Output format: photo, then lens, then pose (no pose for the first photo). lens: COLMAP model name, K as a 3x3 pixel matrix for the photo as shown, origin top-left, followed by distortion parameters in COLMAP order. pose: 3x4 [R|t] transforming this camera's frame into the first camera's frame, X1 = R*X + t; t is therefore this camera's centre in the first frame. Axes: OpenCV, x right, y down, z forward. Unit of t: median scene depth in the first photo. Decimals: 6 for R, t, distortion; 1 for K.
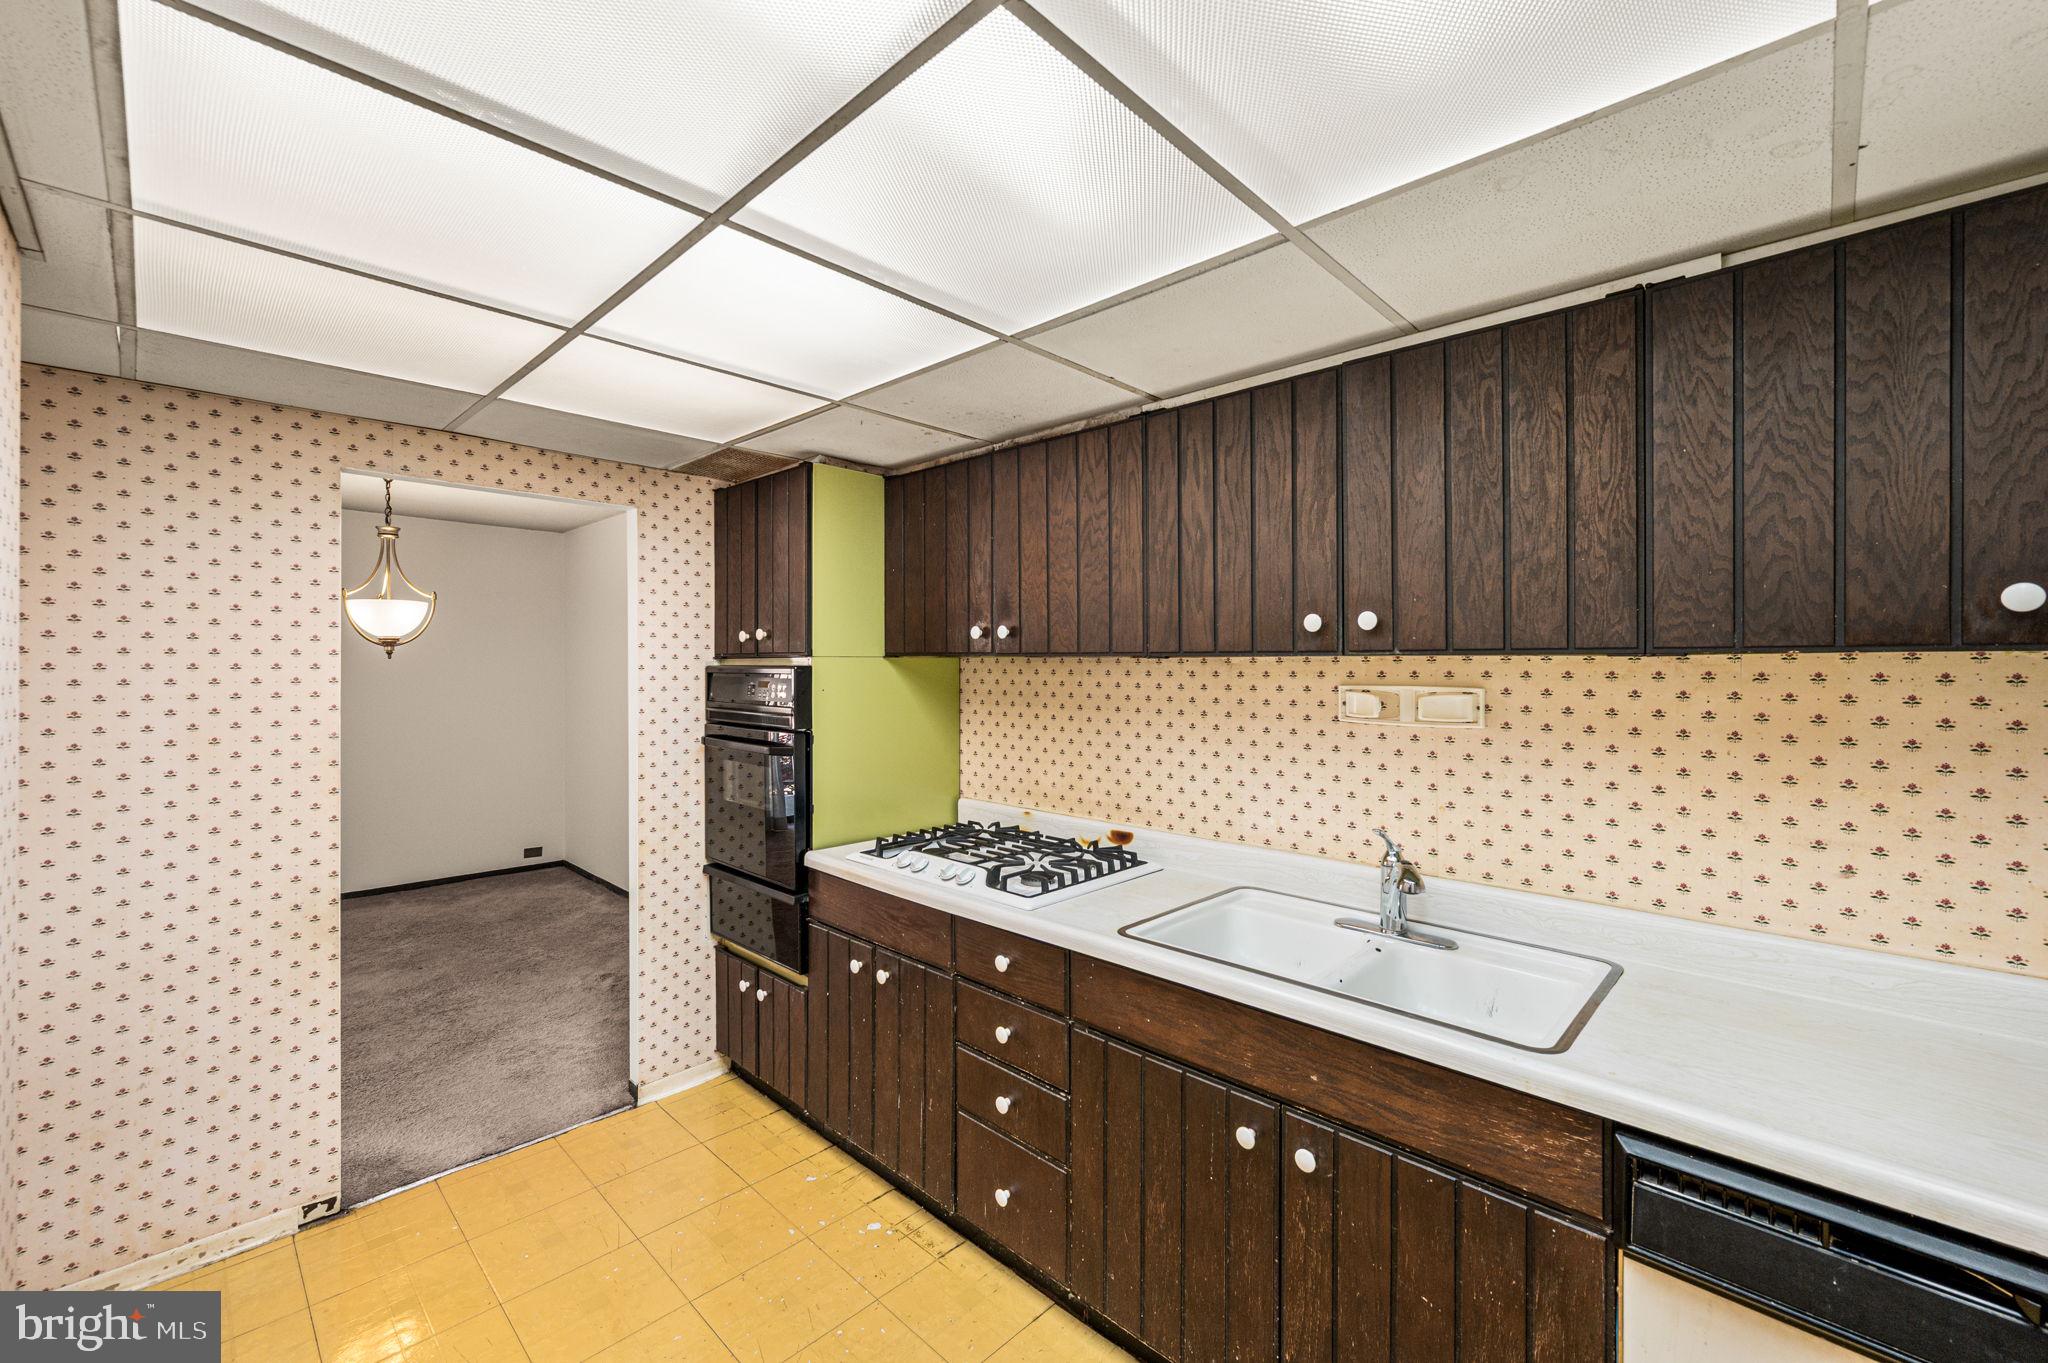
lens RADIAL K [[830.9, 0, 1026.9], [0, 830.9, 661.9], [0, 0, 1]] dist [0.000303, 0.000276]
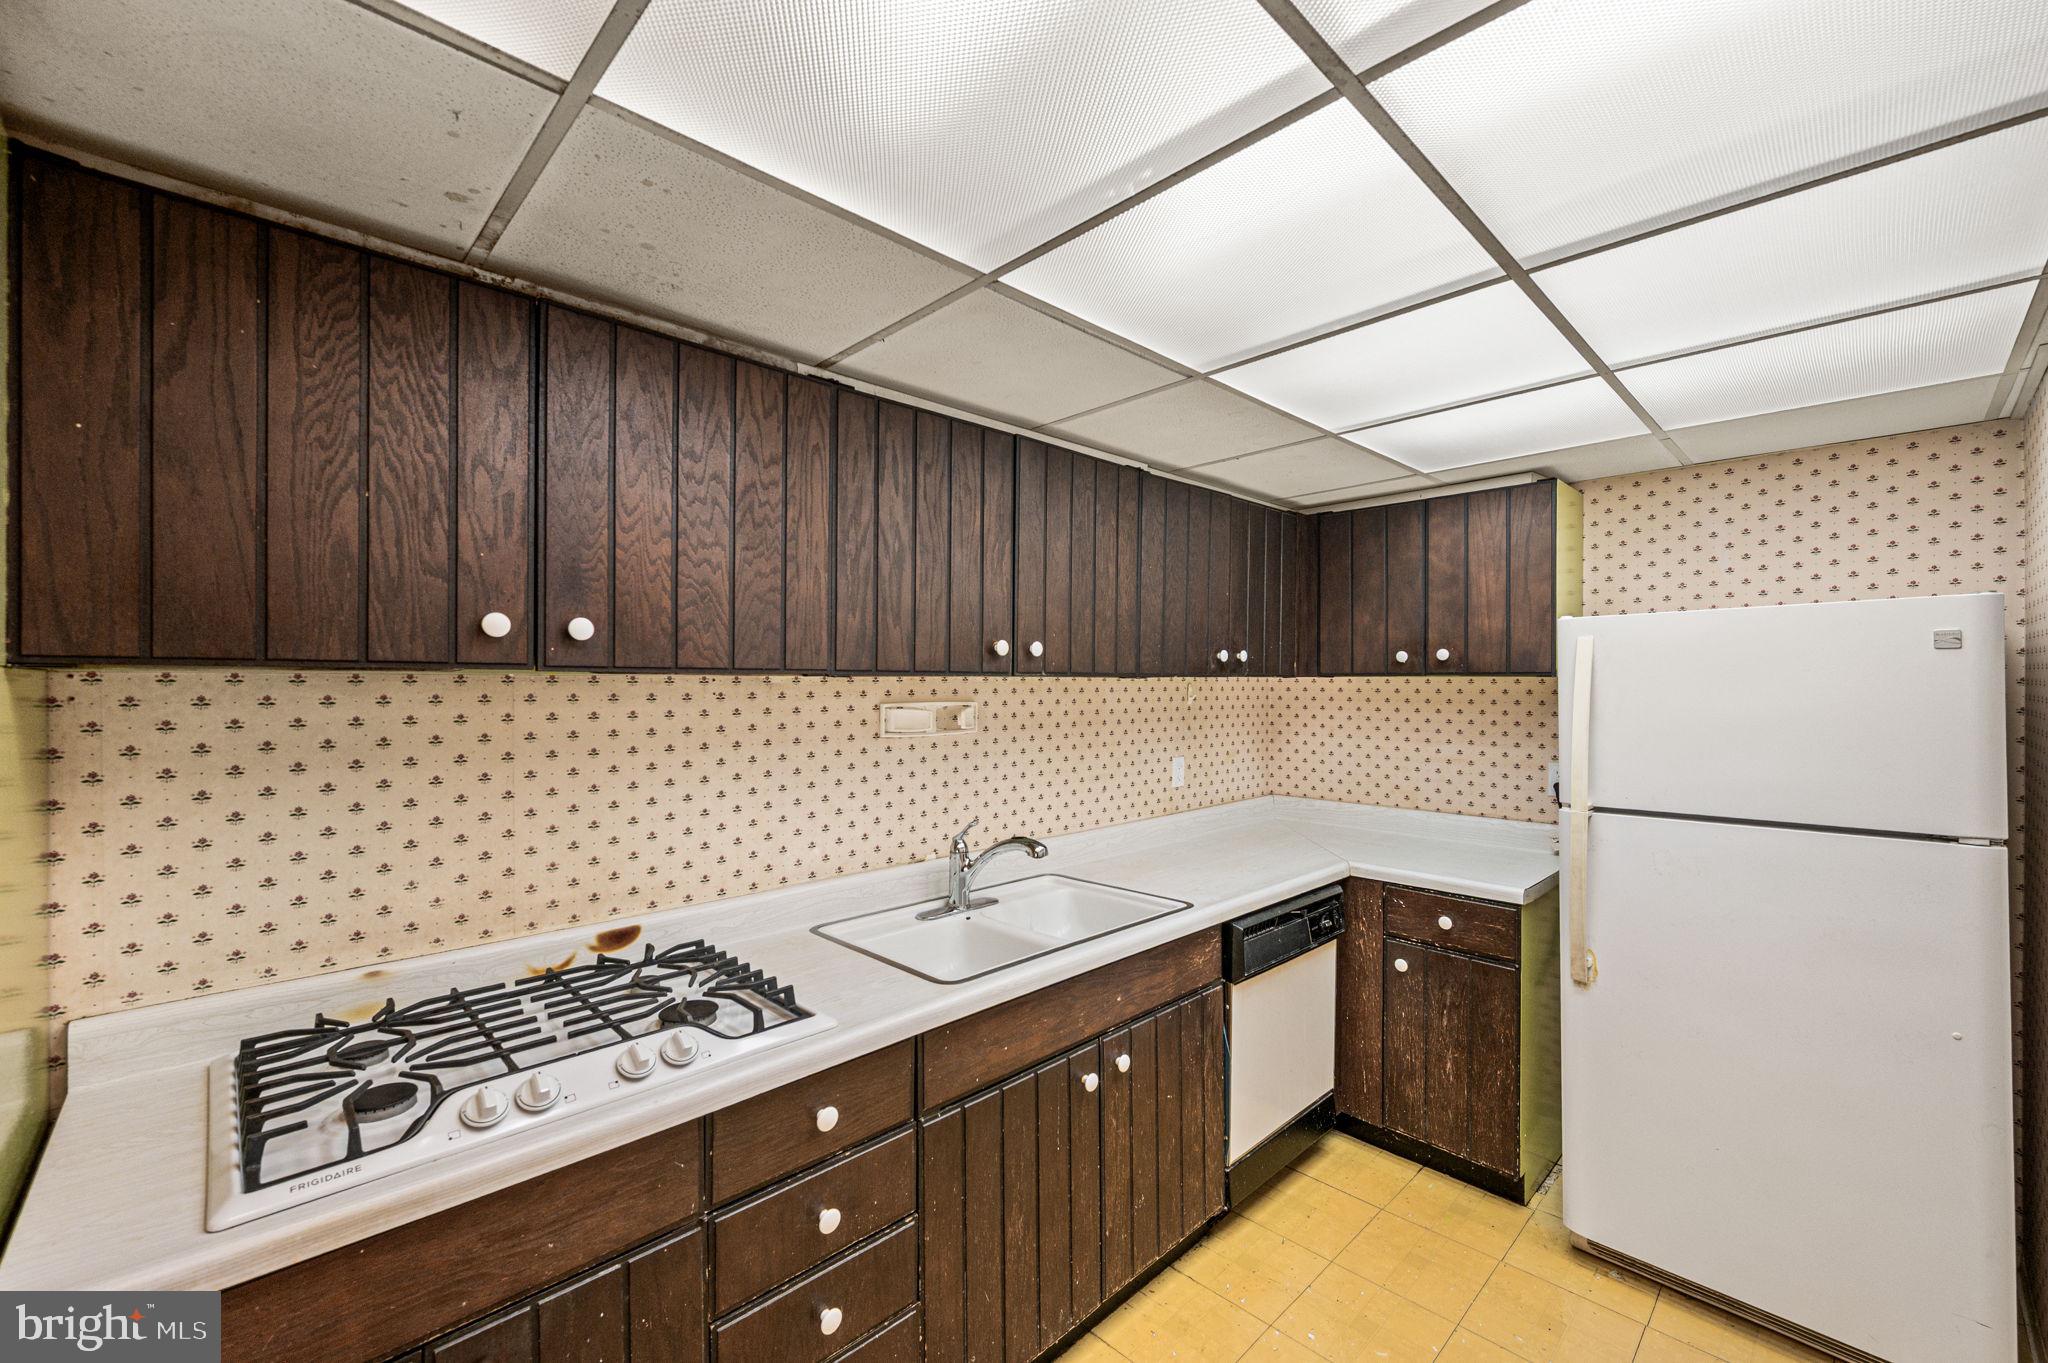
lens RADIAL K [[842.3, 0, 1031.5], [0, 842.3, 686.0], [0, 0, 1]] dist [0.000616, -0.000249]
pose [[0.025256, -0.002861, 0.999677, -0.710255], [0.001379, 0.999995, 0.002827, 0.002614], [-0.999680, 0.001308, 0.025260, 0.797847]]
